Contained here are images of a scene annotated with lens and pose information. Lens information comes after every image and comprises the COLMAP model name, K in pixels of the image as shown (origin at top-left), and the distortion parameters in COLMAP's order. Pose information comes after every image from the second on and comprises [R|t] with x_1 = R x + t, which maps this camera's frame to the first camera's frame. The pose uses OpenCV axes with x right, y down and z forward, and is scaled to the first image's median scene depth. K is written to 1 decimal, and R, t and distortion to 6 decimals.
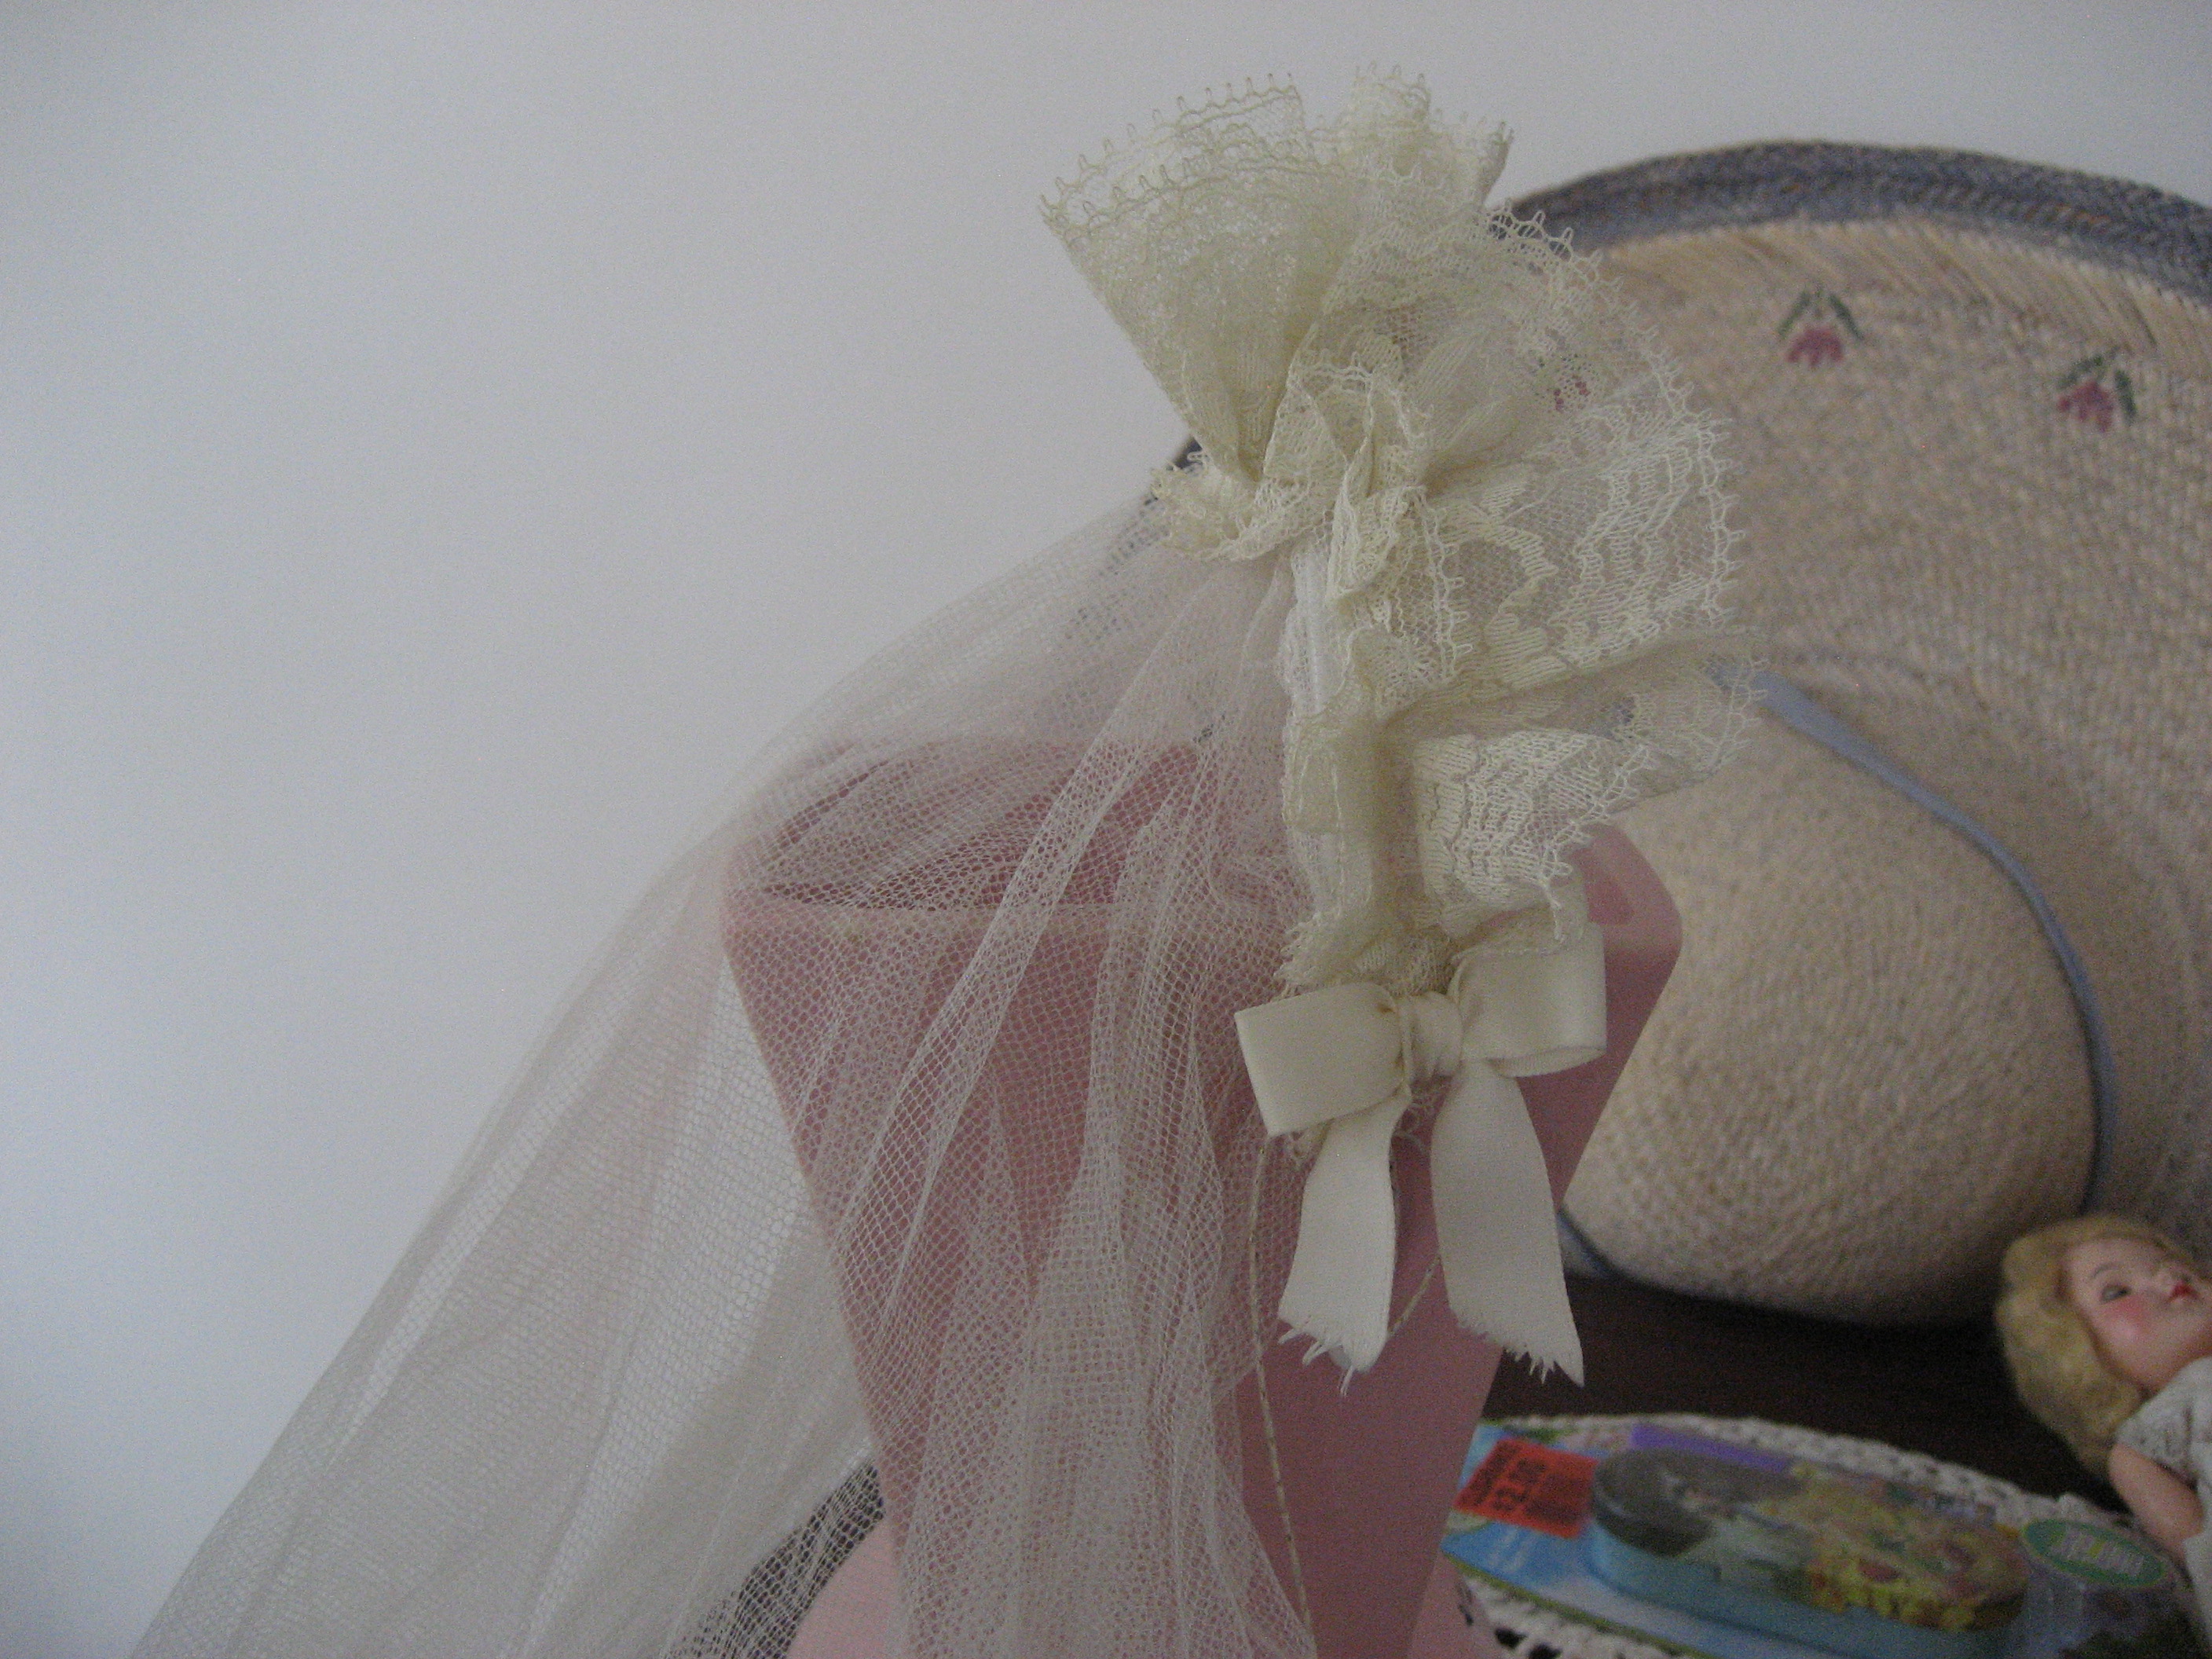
lens RADIAL K [[2378.3, 0, 1108.4], [0, 2378.3, 821.2], [0, 0, 1]] dist [-0.168394, 0.236736]
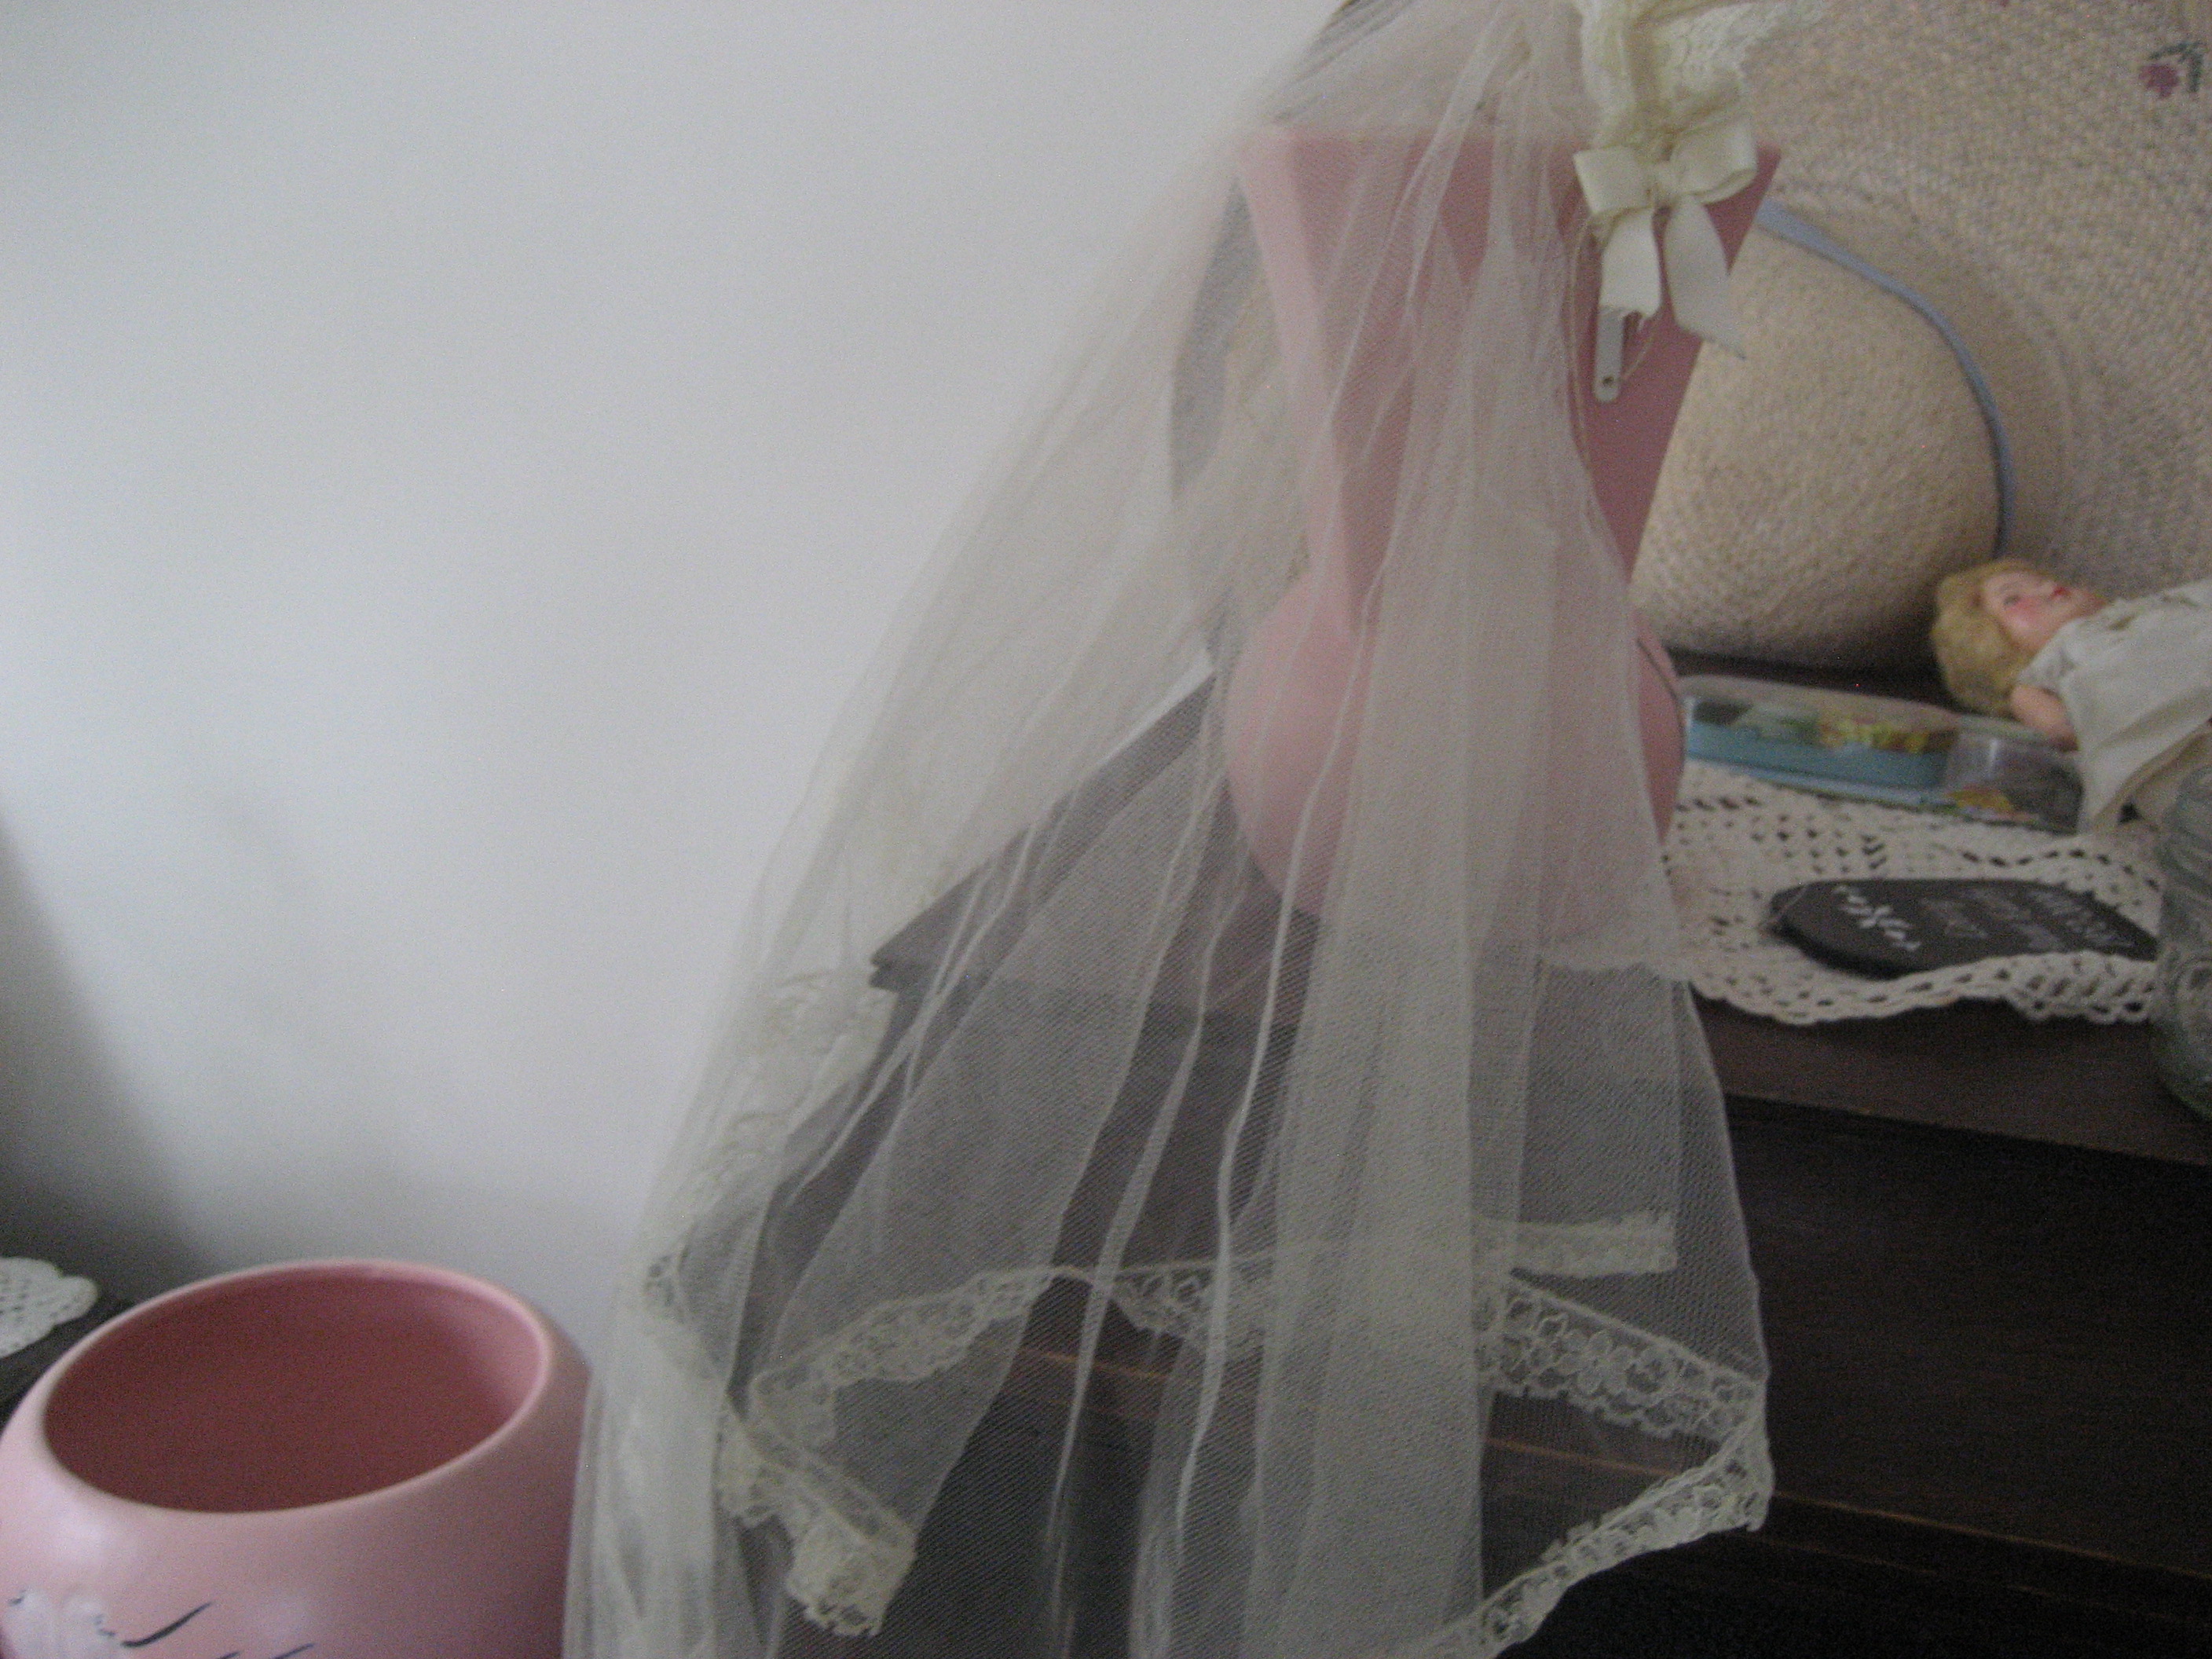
lens RADIAL K [[2378.3, 0, 1108.4], [0, 2378.3, 821.2], [0, 0, 1]] dist [-0.168394, 0.236736]
pose [[0.998892, -0.028814, 0.037221, -0.163531], [0.025285, 0.995434, 0.092039, 0.171560], [-0.039703, -0.090995, 0.995060, -0.379409]]
